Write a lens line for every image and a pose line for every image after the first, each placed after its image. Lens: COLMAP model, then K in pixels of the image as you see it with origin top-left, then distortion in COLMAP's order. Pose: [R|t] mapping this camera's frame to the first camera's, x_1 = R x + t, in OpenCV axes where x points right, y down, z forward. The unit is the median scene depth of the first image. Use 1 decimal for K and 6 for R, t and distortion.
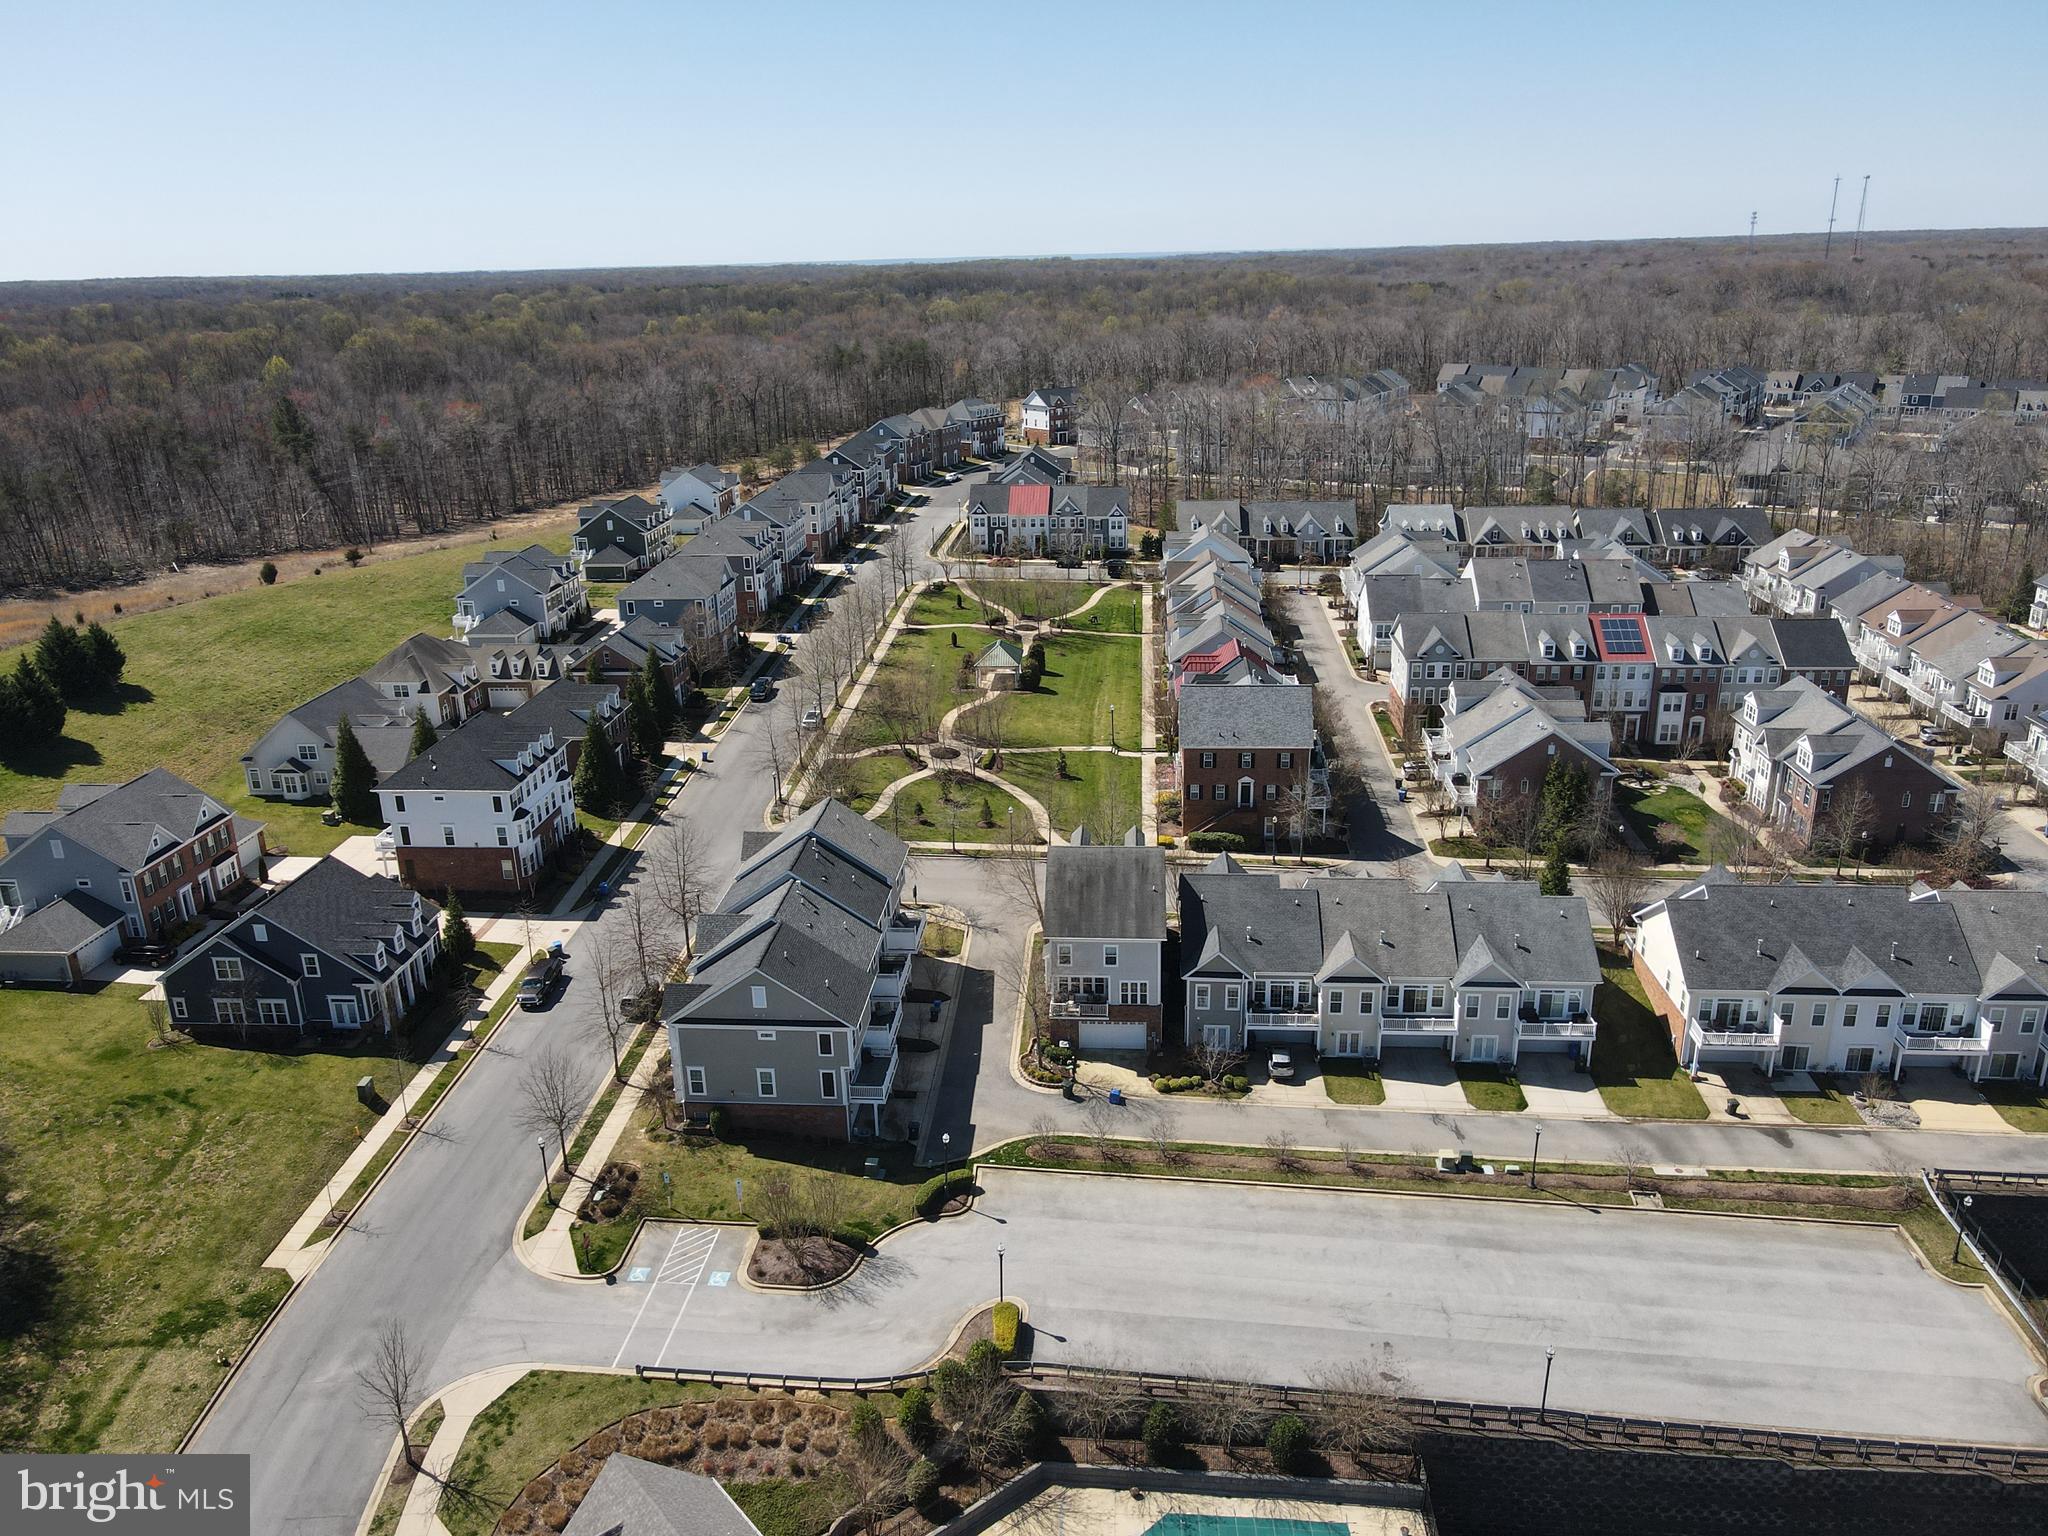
lens RADIAL K [[1498.2, 0, 1006.6], [0, 1498.2, 761.5], [0, 0, 1]] dist [-0.001183, 0.030764]
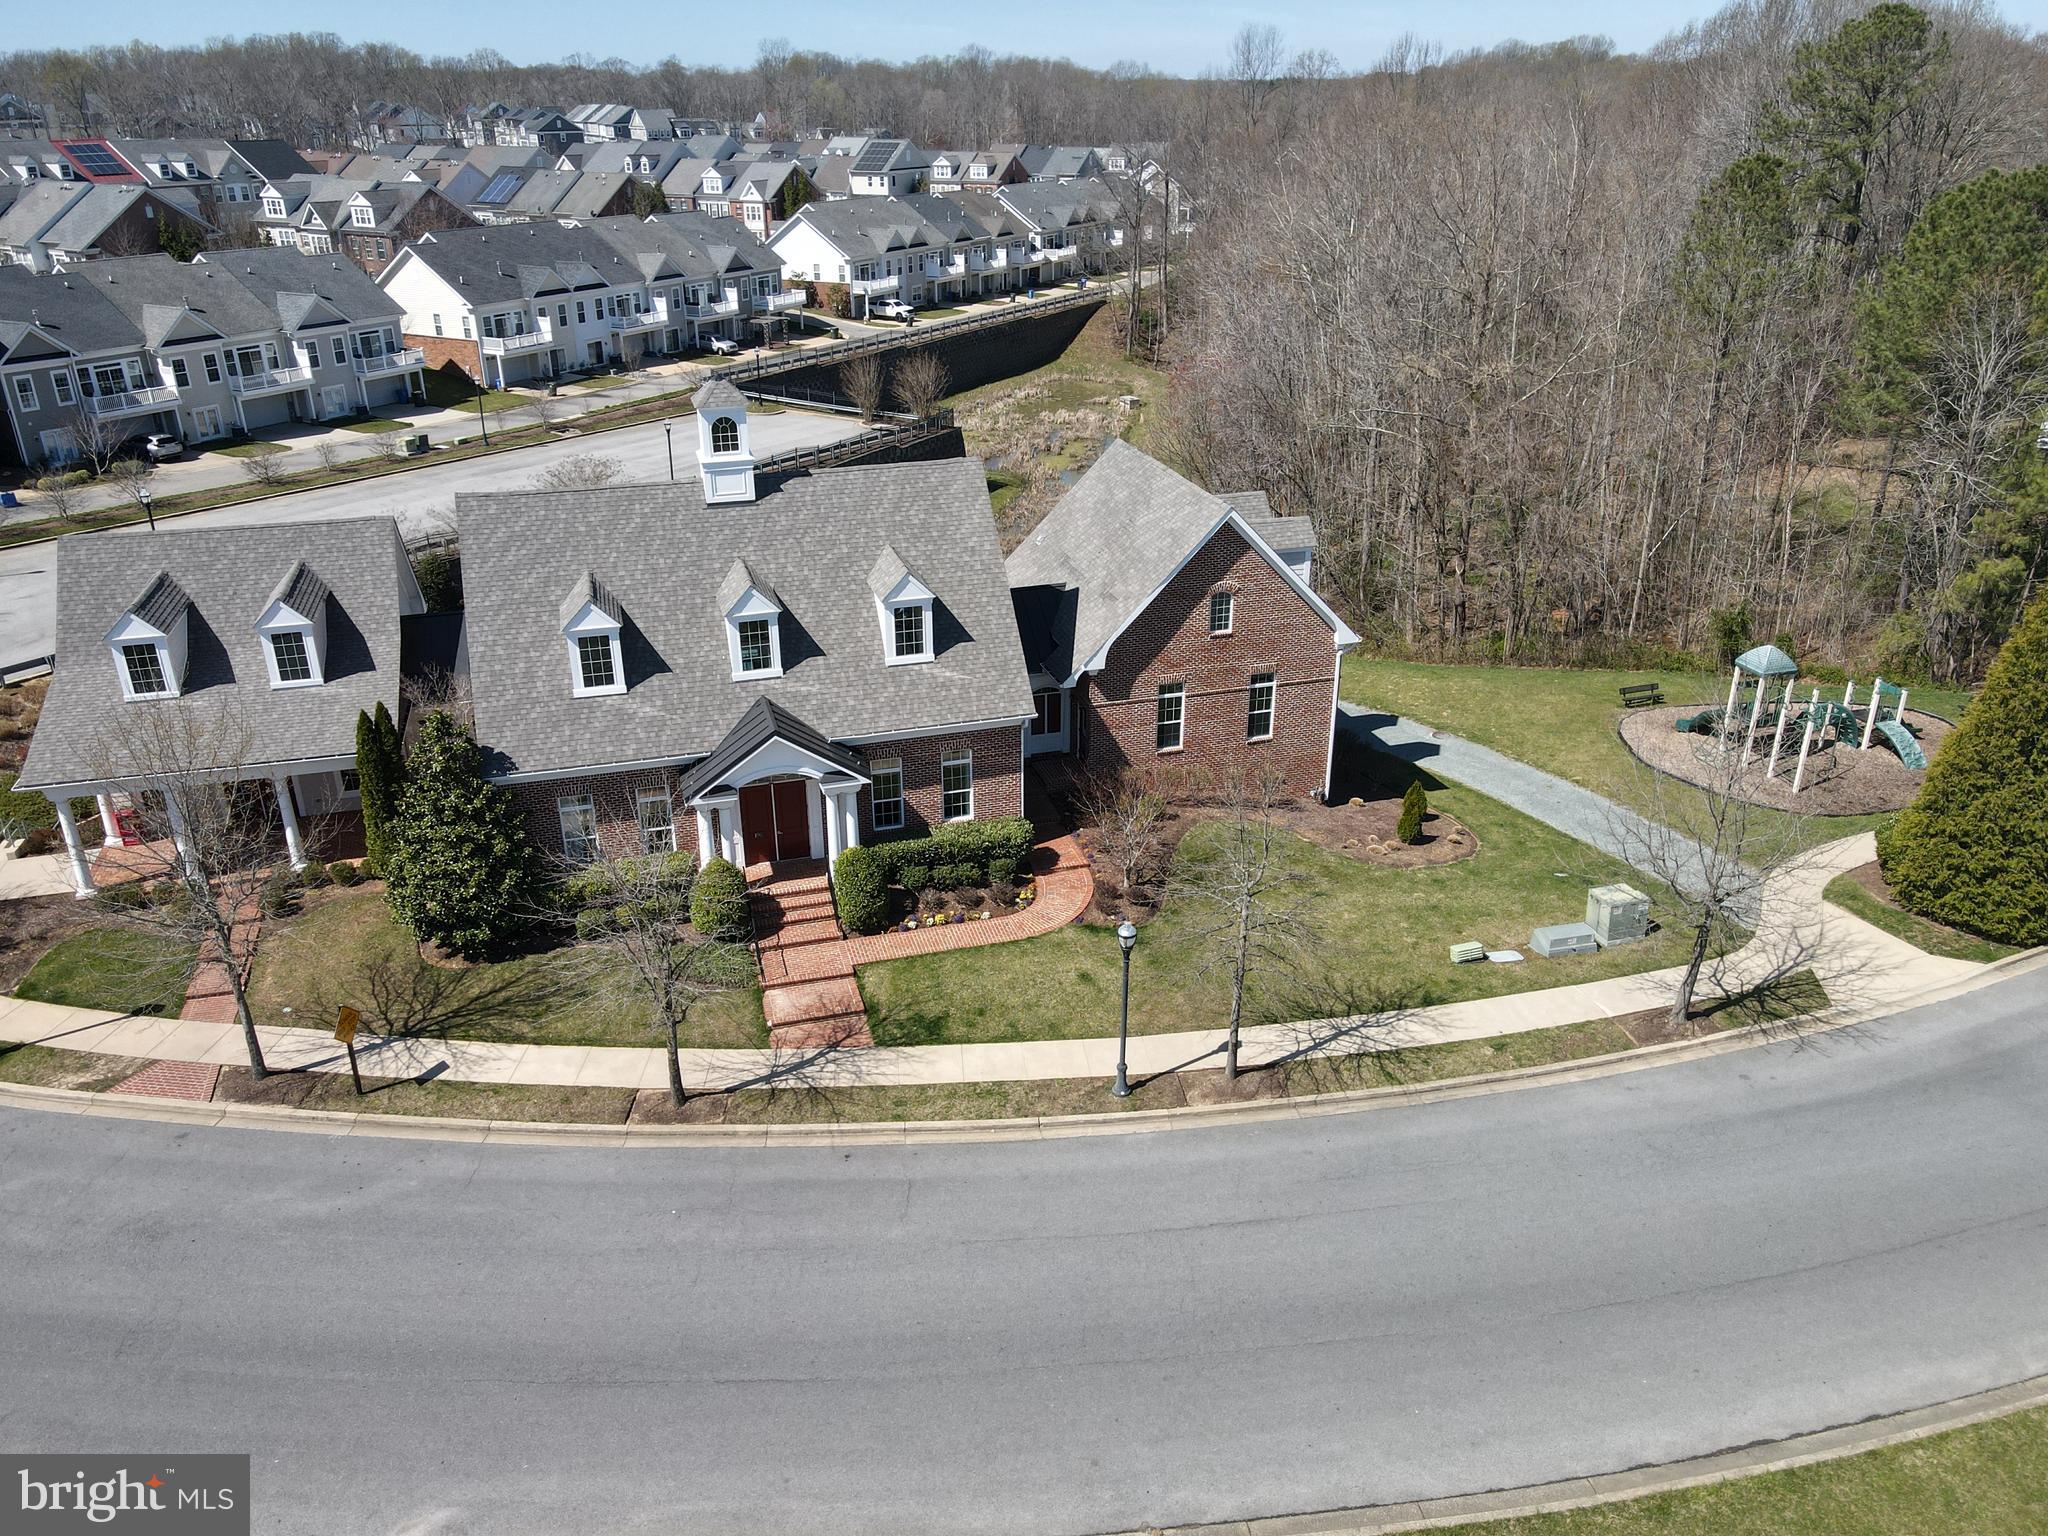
lens RADIAL K [[1498.2, 0, 1016.8], [0, 1498.2, 761.9], [0, 0, 1]] dist [-0.001183, 0.030764]
pose [[0.413976, -0.352940, 0.839081, -0.403858], [0.290438, 0.924810, 0.245708, 0.298455], [-0.862711, 0.141984, 0.485356, 0.174174]]
